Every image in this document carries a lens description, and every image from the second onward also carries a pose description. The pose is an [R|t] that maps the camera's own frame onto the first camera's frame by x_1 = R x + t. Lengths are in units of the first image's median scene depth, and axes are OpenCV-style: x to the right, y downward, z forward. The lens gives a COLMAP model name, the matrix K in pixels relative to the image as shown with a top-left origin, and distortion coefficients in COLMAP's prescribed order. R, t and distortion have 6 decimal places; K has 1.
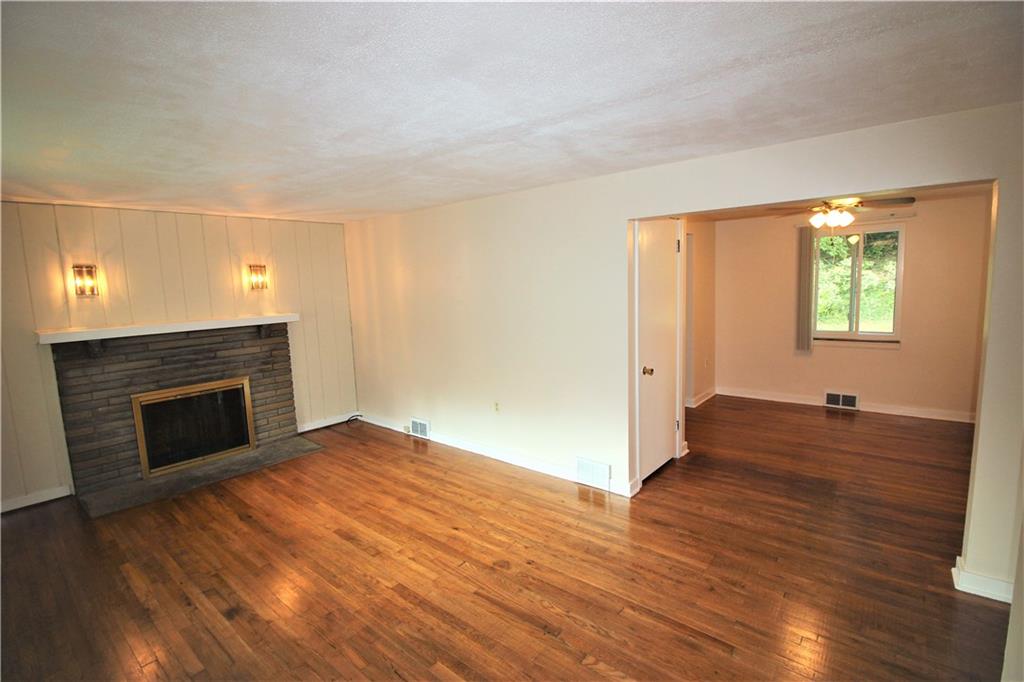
lens RADIAL K [[473.4, 0, 515.0], [0, 473.4, 337.8], [0, 0, 1]] dist [-0.013288, -0.004854]
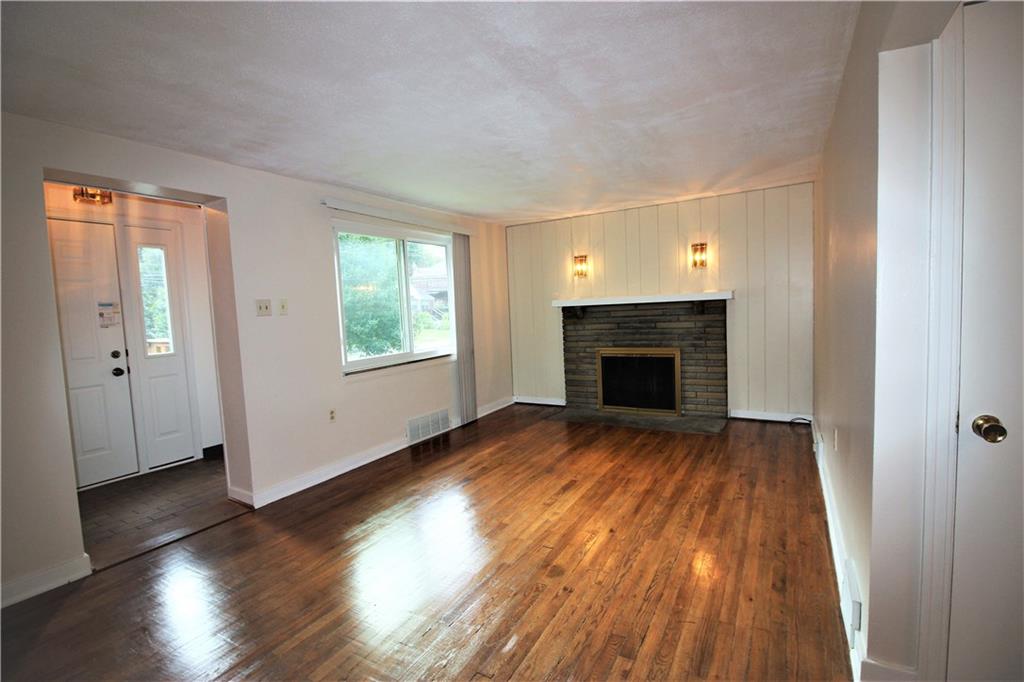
lens RADIAL K [[473.4, 0, 507.4], [0, 473.4, 339.7], [0, 0, 1]] dist [-0.013288, -0.004854]
pose [[0.154862, 0.095012, -0.983357, 0.498783], [-0.076234, 0.993546, 0.083991, 0.000910], [0.984990, 0.061958, 0.161106, 0.496674]]
